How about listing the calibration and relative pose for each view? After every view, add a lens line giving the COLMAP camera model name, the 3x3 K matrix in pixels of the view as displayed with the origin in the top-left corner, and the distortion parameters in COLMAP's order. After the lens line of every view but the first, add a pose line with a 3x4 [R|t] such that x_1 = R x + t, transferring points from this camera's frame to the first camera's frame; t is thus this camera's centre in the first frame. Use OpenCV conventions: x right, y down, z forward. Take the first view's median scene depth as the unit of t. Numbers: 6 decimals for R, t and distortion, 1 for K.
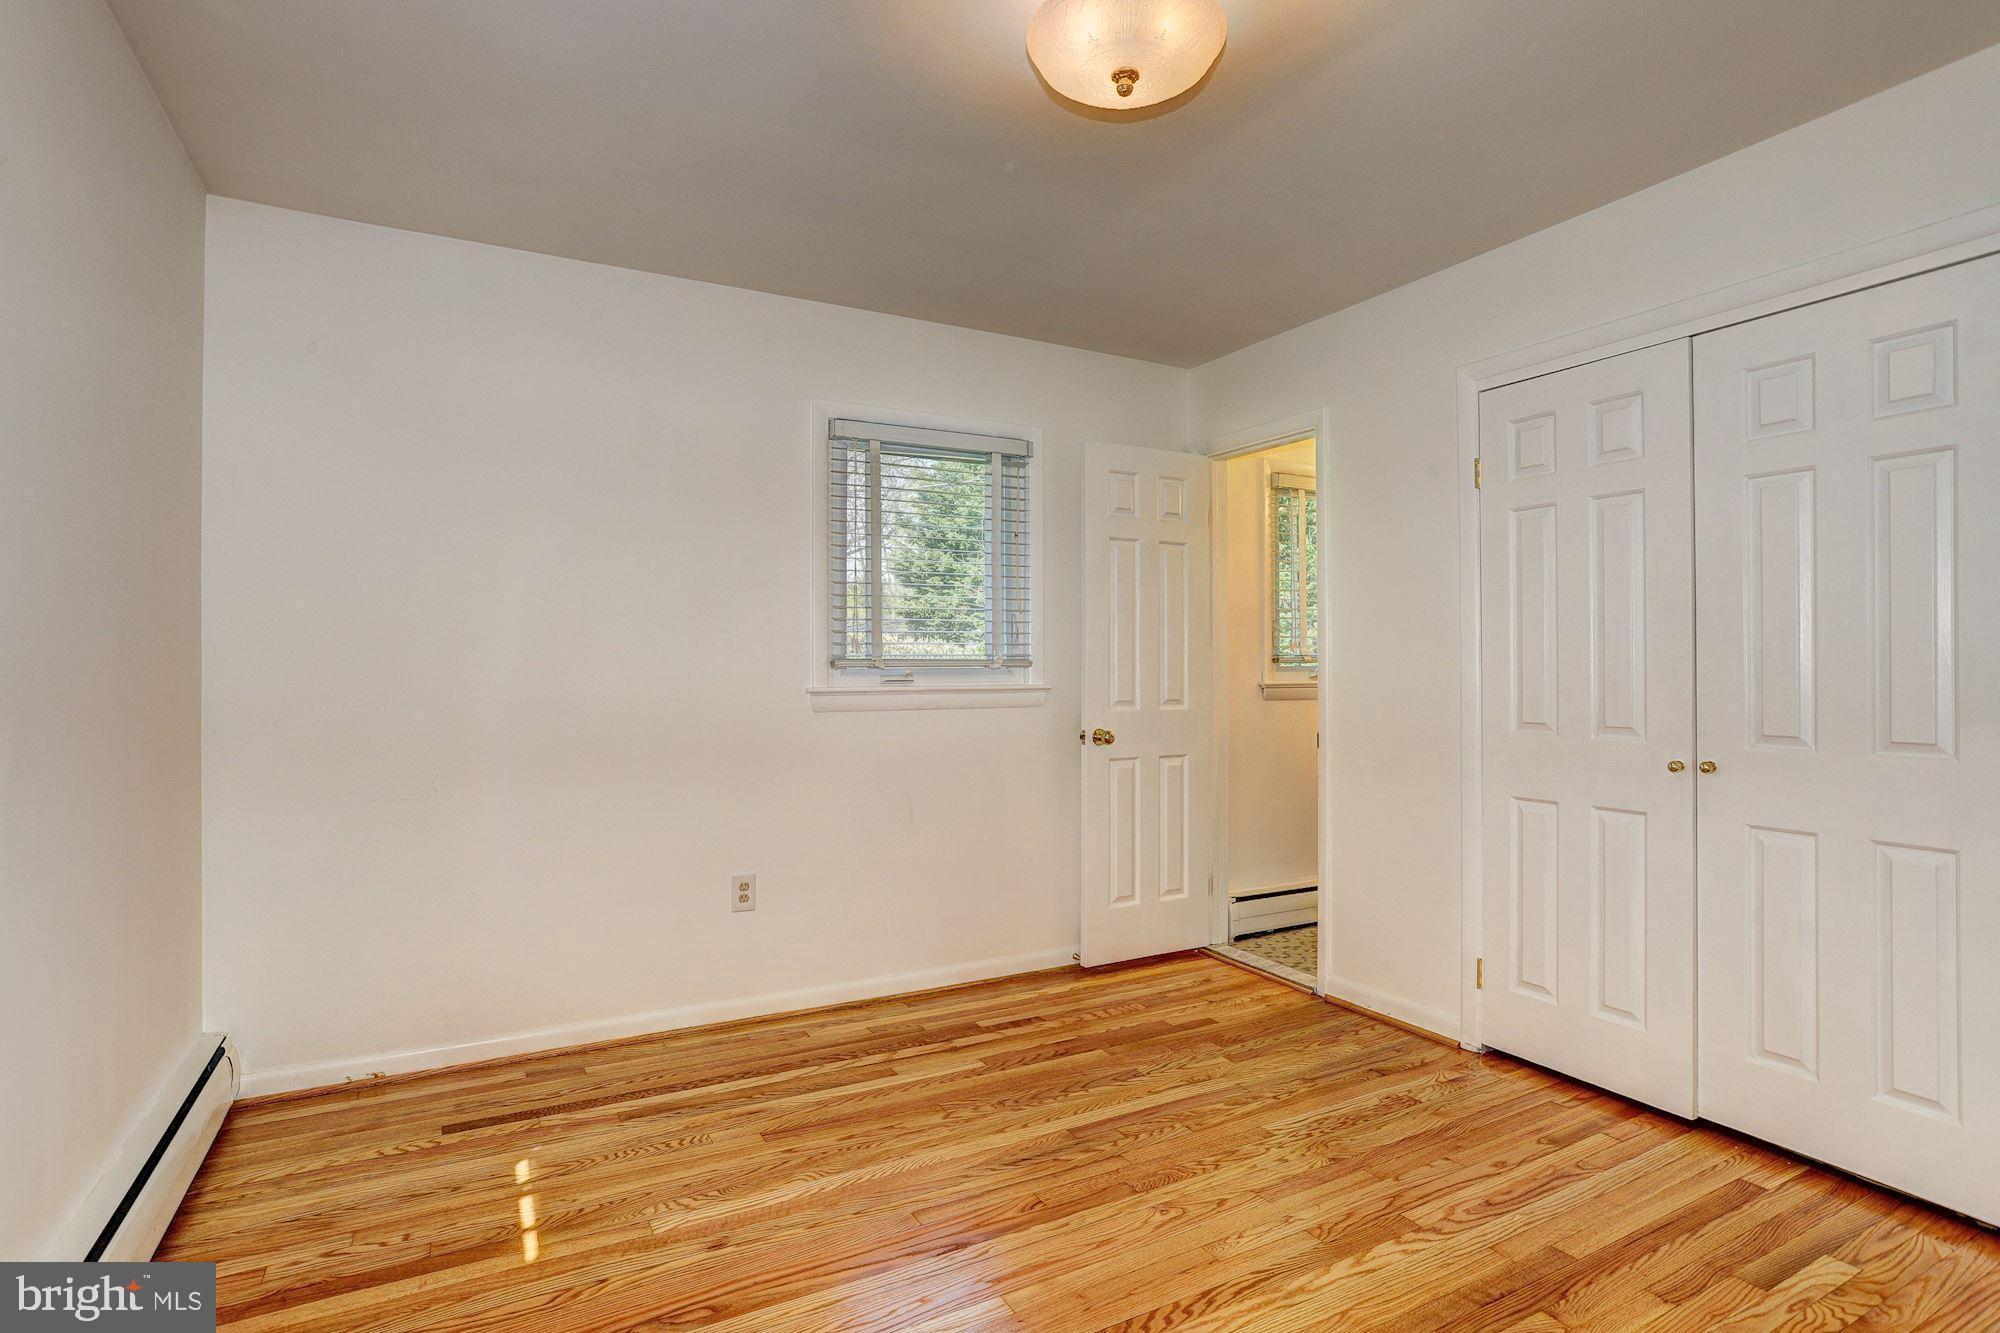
lens RADIAL K [[982.3, 0, 998.7], [0, 982.3, 664.5], [0, 0, 1]] dist [-0.044505, 0.015709]
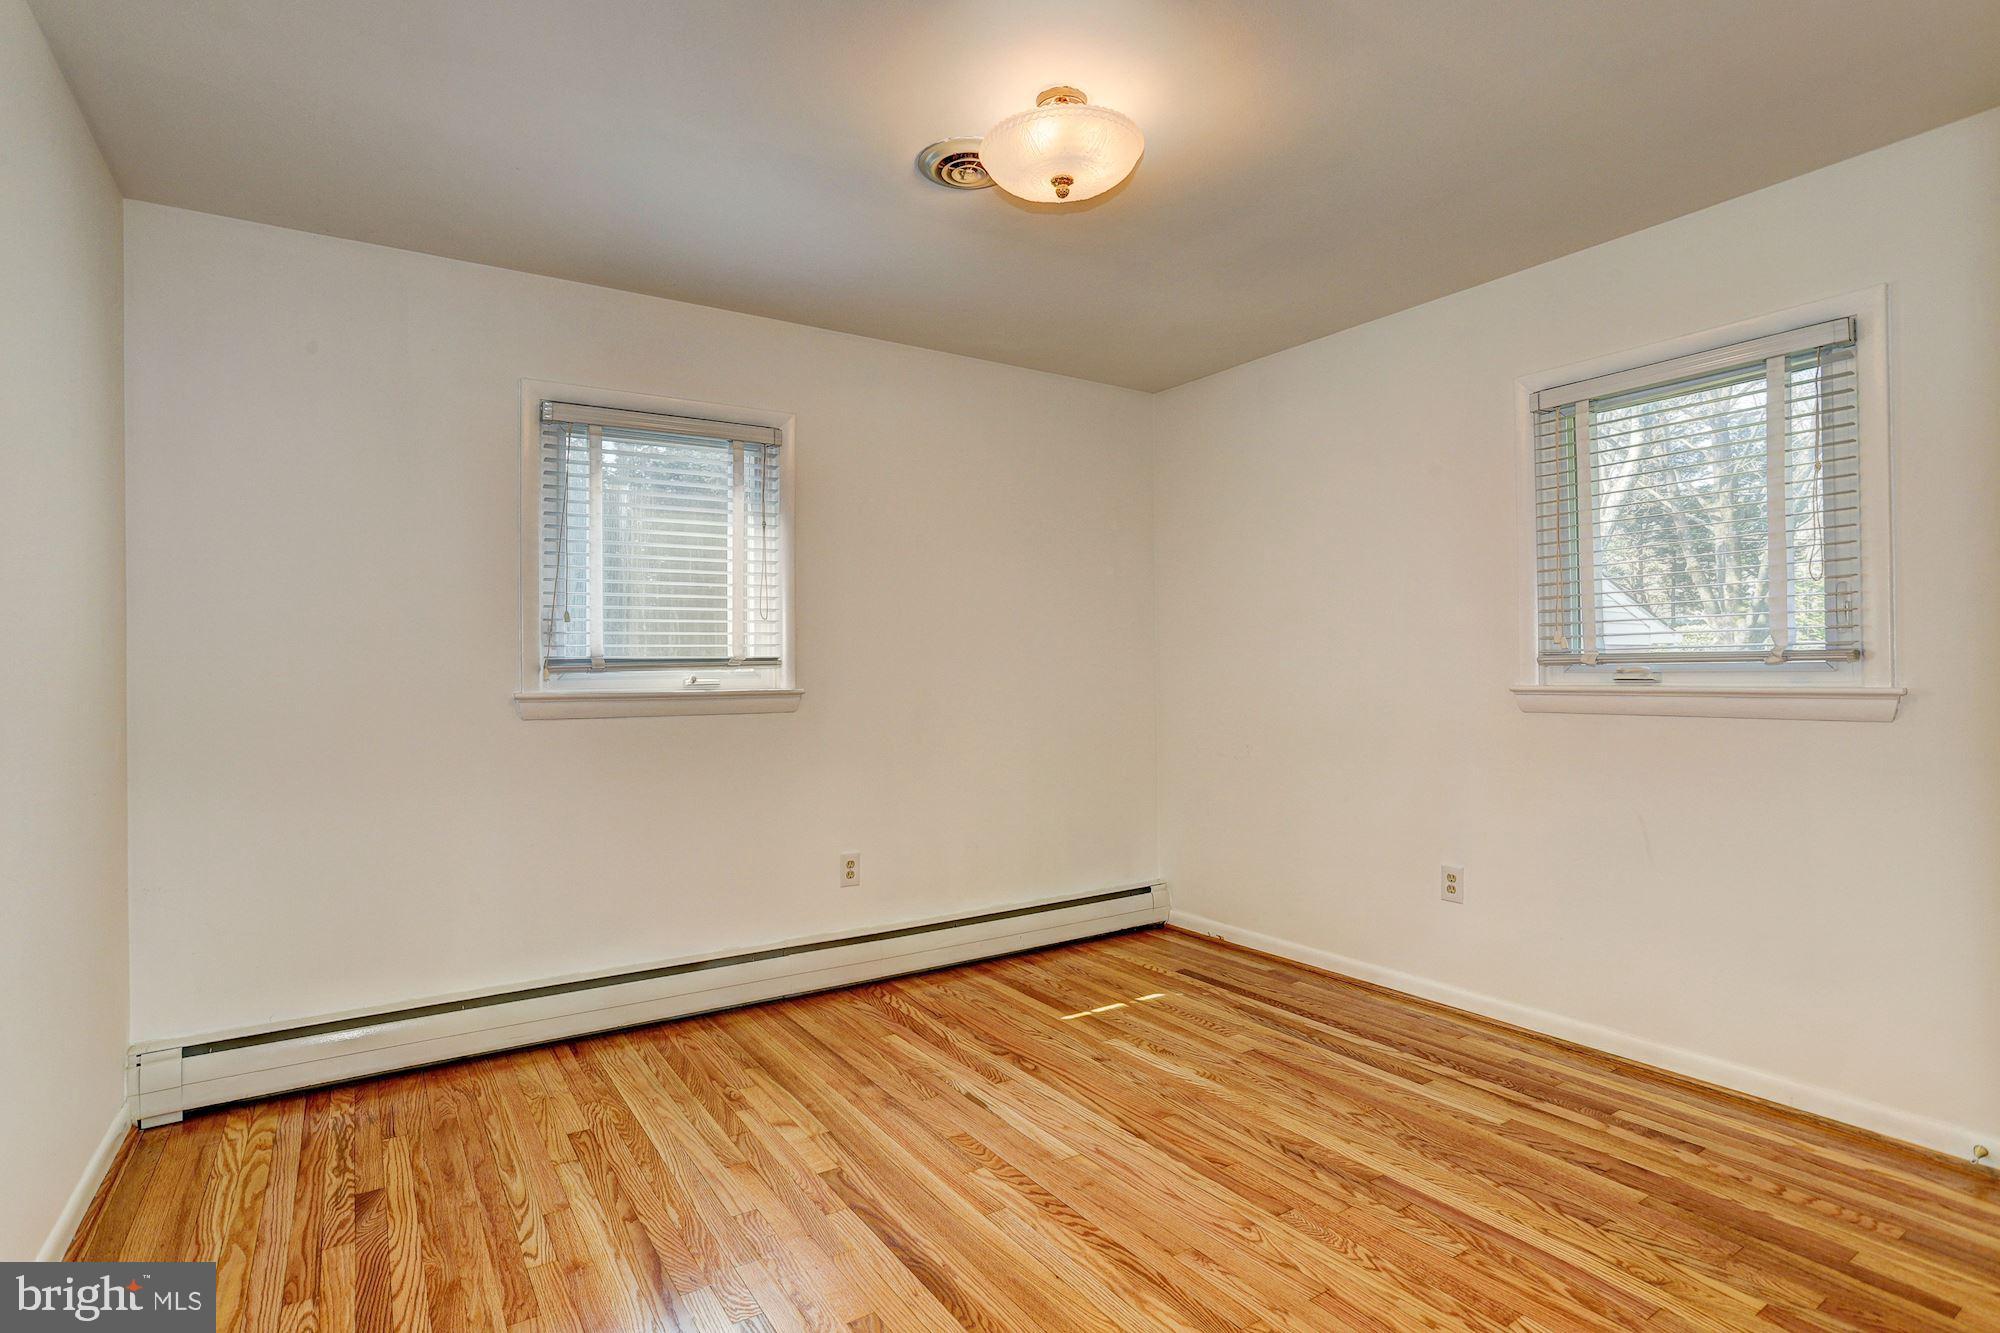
lens RADIAL K [[982.3, 0, 969.3], [0, 982.3, 637.3], [0, 0, 1]] dist [-0.044505, 0.015709]
pose [[0.074863, -0.030315, -0.996733, 0.836807], [0.016668, 0.999436, -0.029145, -0.005078], [0.997055, -0.014431, 0.075326, 0.483132]]
